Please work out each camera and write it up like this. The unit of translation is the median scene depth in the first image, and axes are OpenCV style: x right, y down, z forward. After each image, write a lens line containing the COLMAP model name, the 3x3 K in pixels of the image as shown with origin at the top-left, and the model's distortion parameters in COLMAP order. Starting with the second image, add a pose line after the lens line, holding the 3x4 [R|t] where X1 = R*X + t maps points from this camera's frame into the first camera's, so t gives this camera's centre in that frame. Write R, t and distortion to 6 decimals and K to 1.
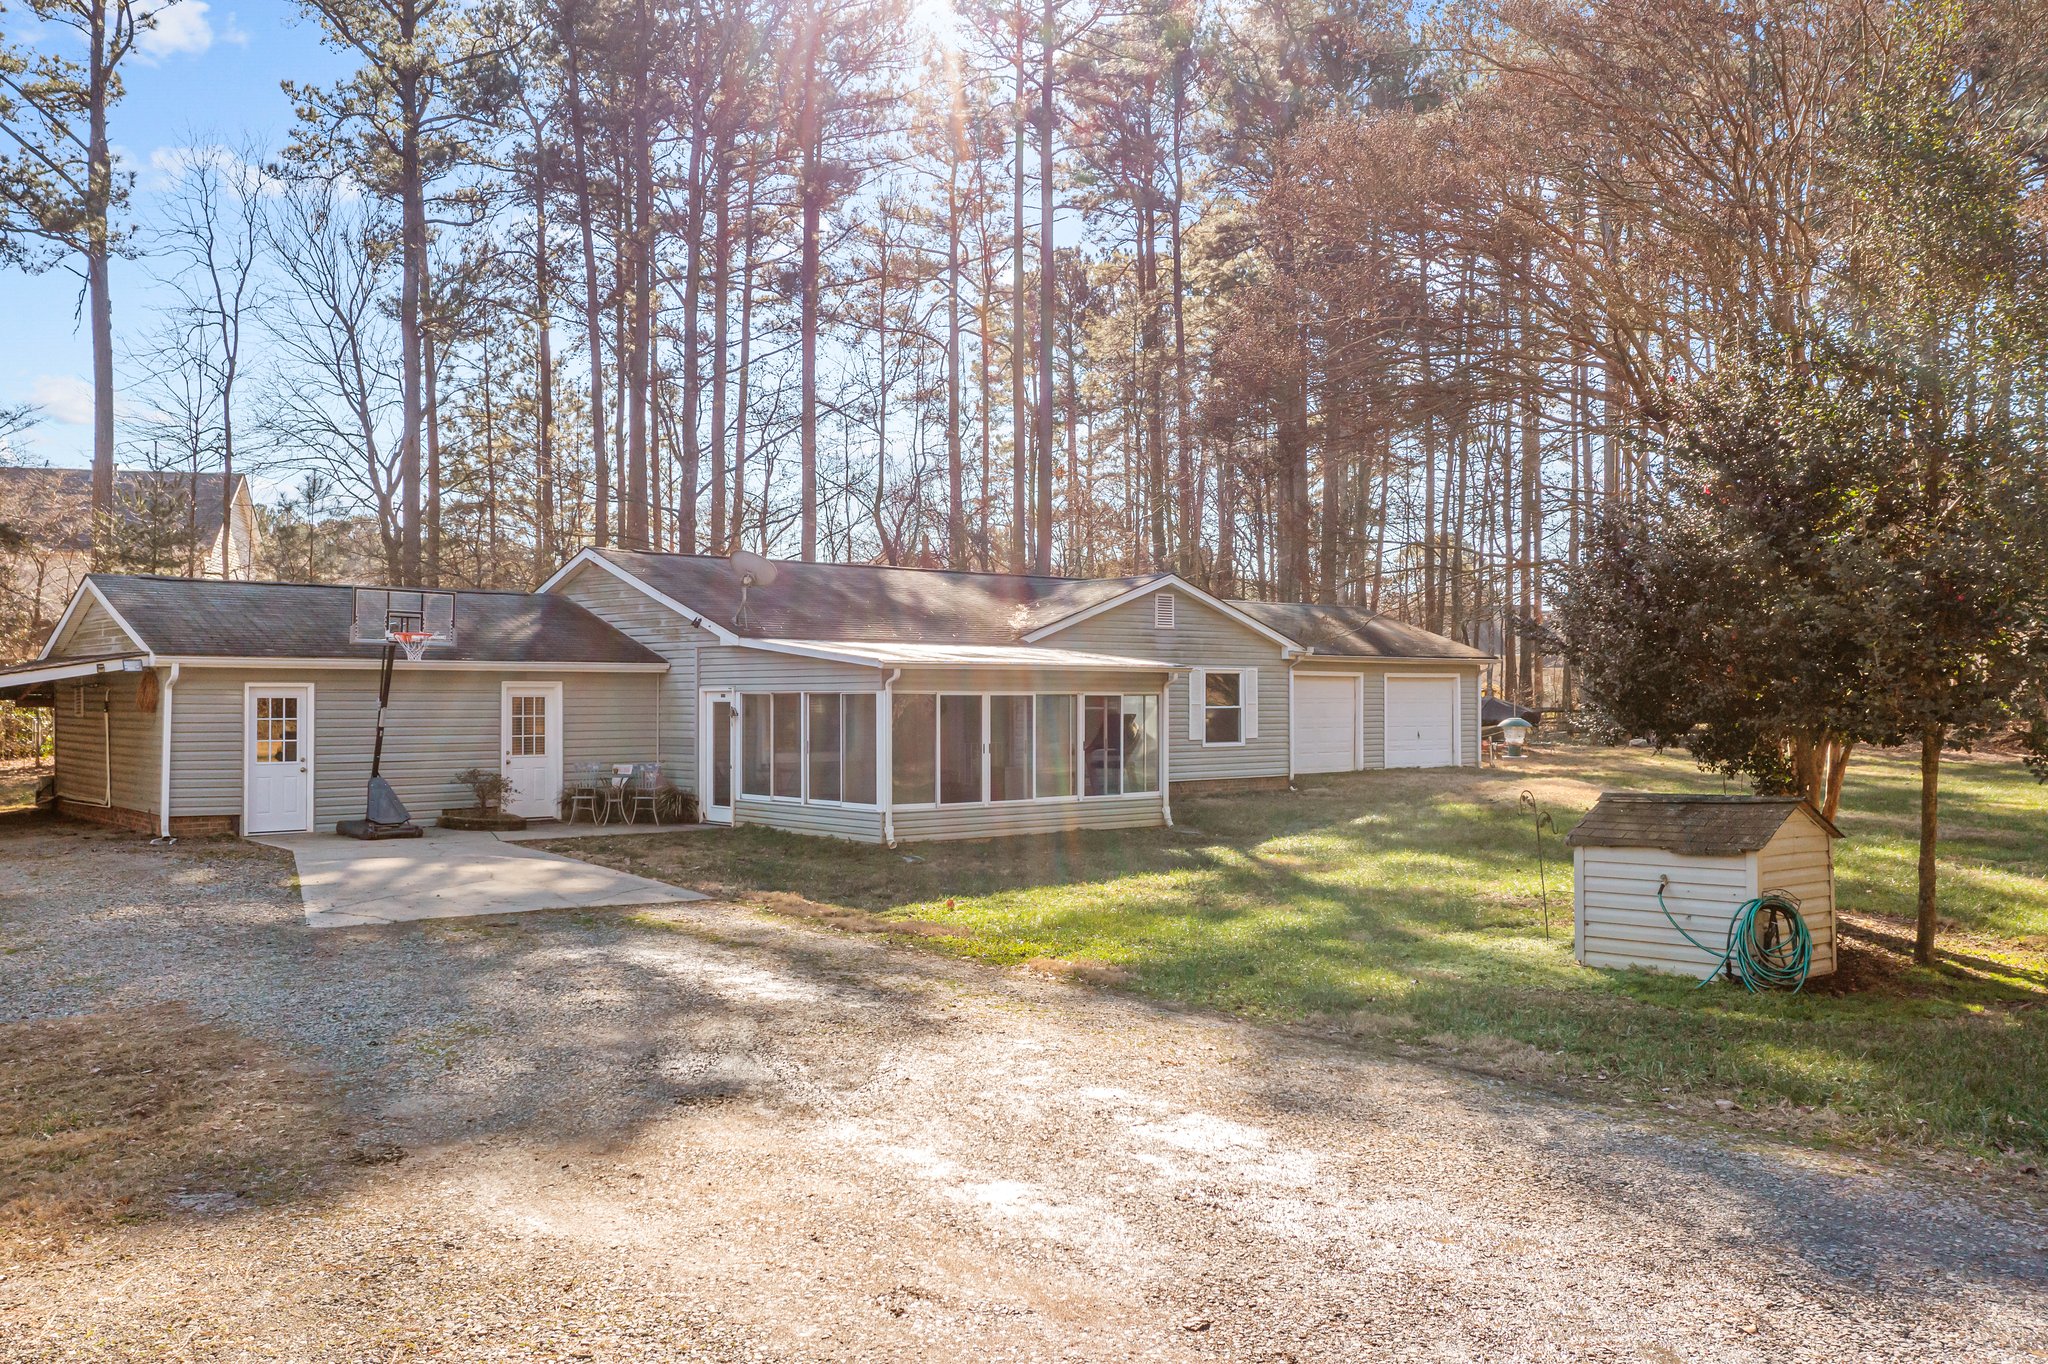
lens RADIAL K [[1647.4, 0, 1017.1], [0, 1647.4, 696.5], [0, 0, 1]] dist [-0.008639, 0.016180]
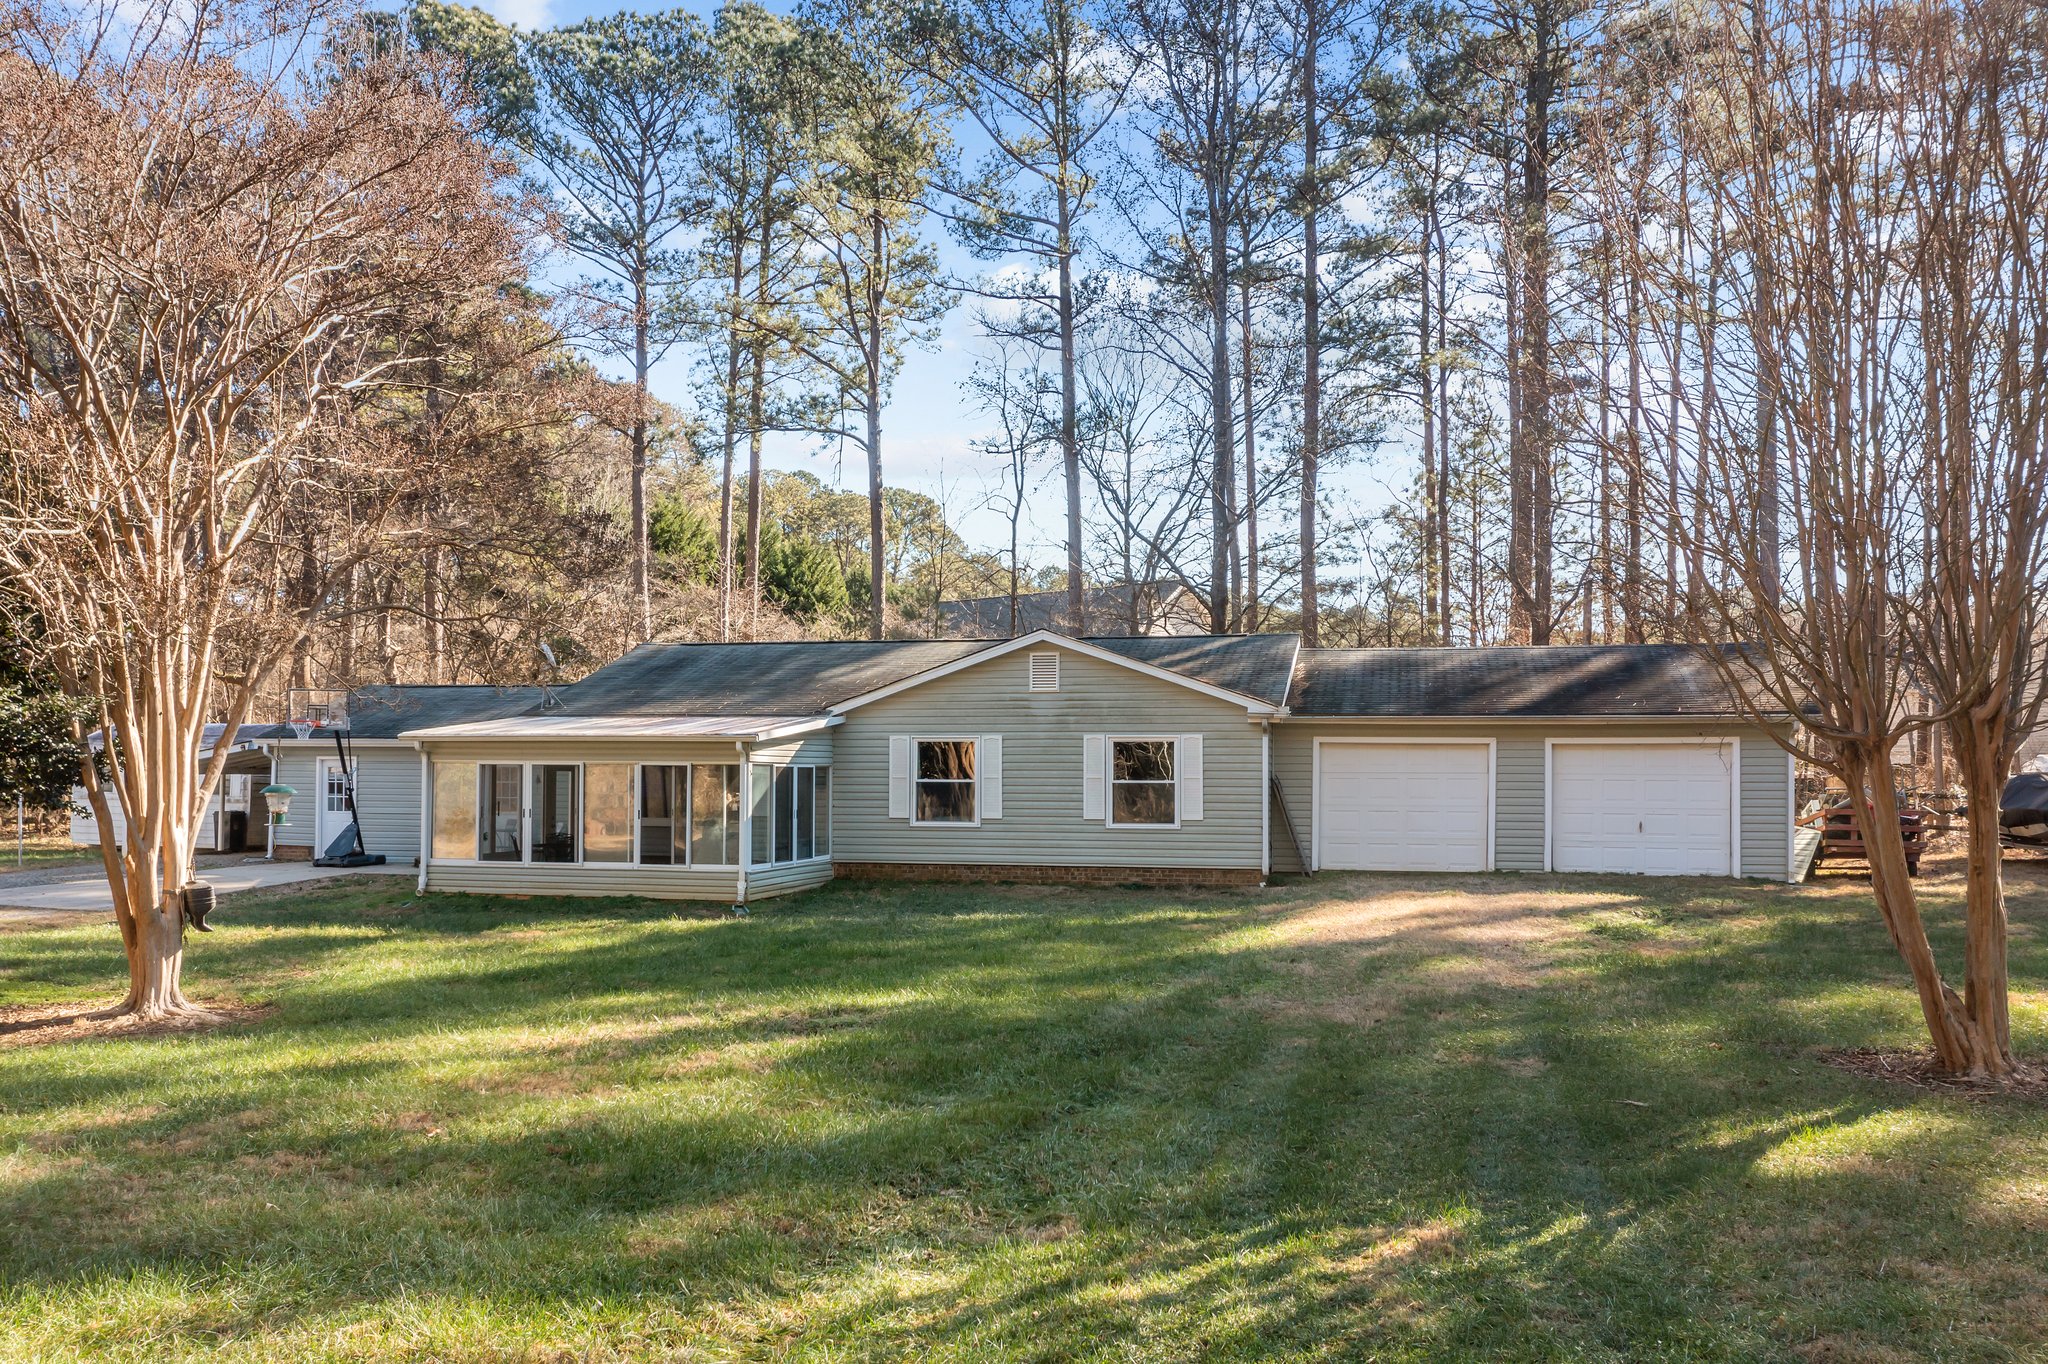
lens RADIAL K [[1647.4, 0, 1023.5], [0, 1647.4, 770.8], [0, 0, 1]] dist [-0.008639, 0.016180]
pose [[0.591666, 0.000127, -0.806184, 0.964688], [-0.005076, 0.999981, -0.003567, 0.005288], [0.806168, 0.006202, 0.591655, 0.570567]]
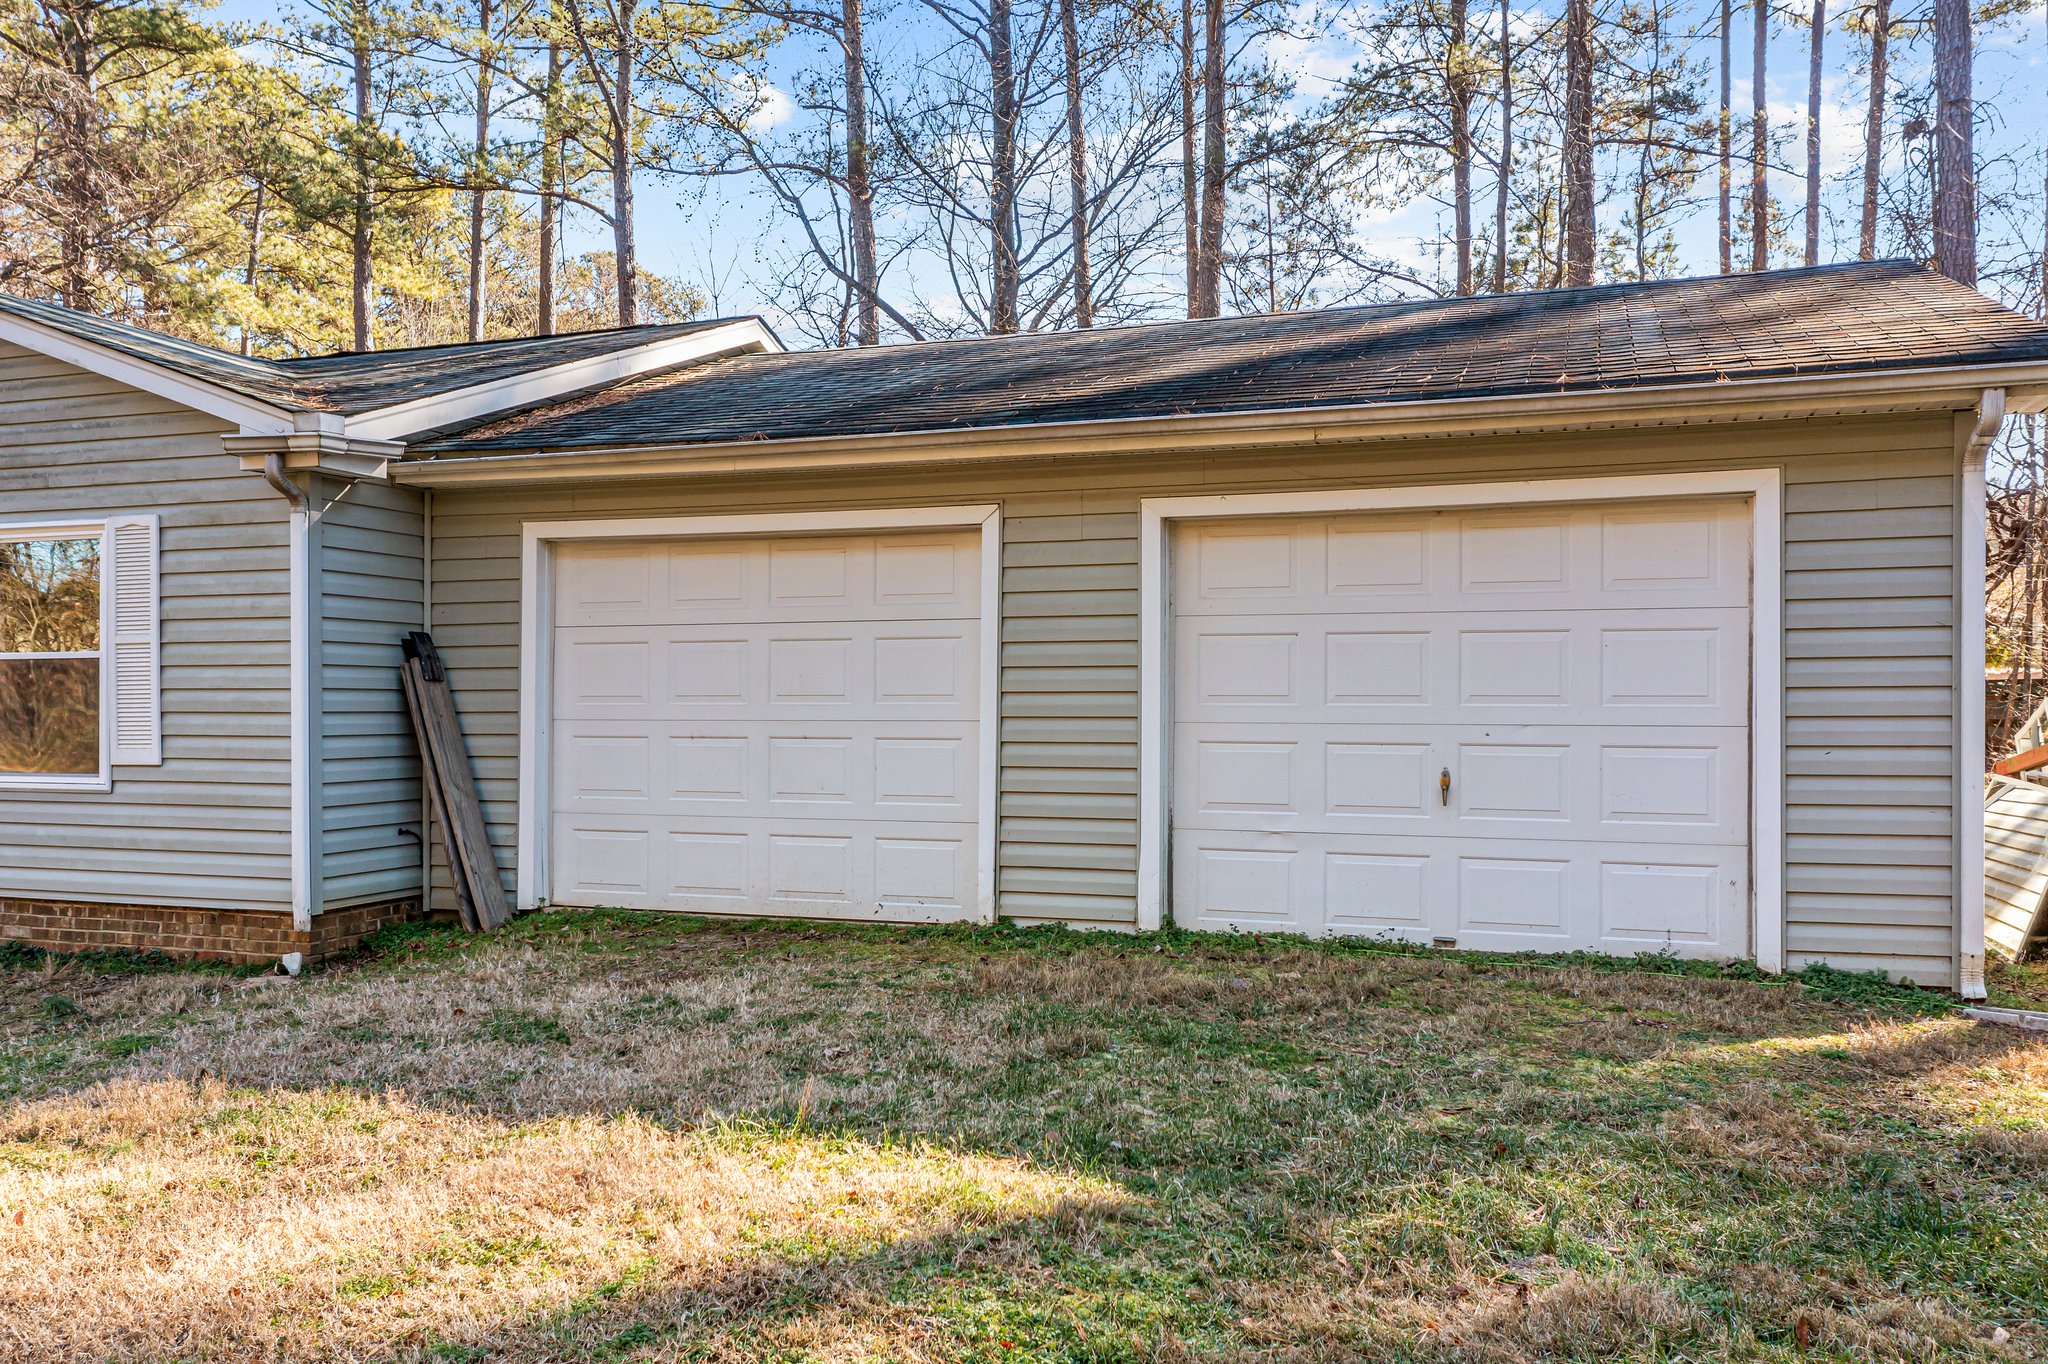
lens RADIAL K [[1647.4, 0, 1018.4], [0, 1647.4, 688.6], [0, 0, 1]] dist [-0.008639, 0.016180]
pose [[0.497622, -0.006927, -0.867367, 0.591812], [0.001522, 0.999974, -0.007112, 0.018449], [0.867393, 0.002219, 0.497619, 1.266770]]
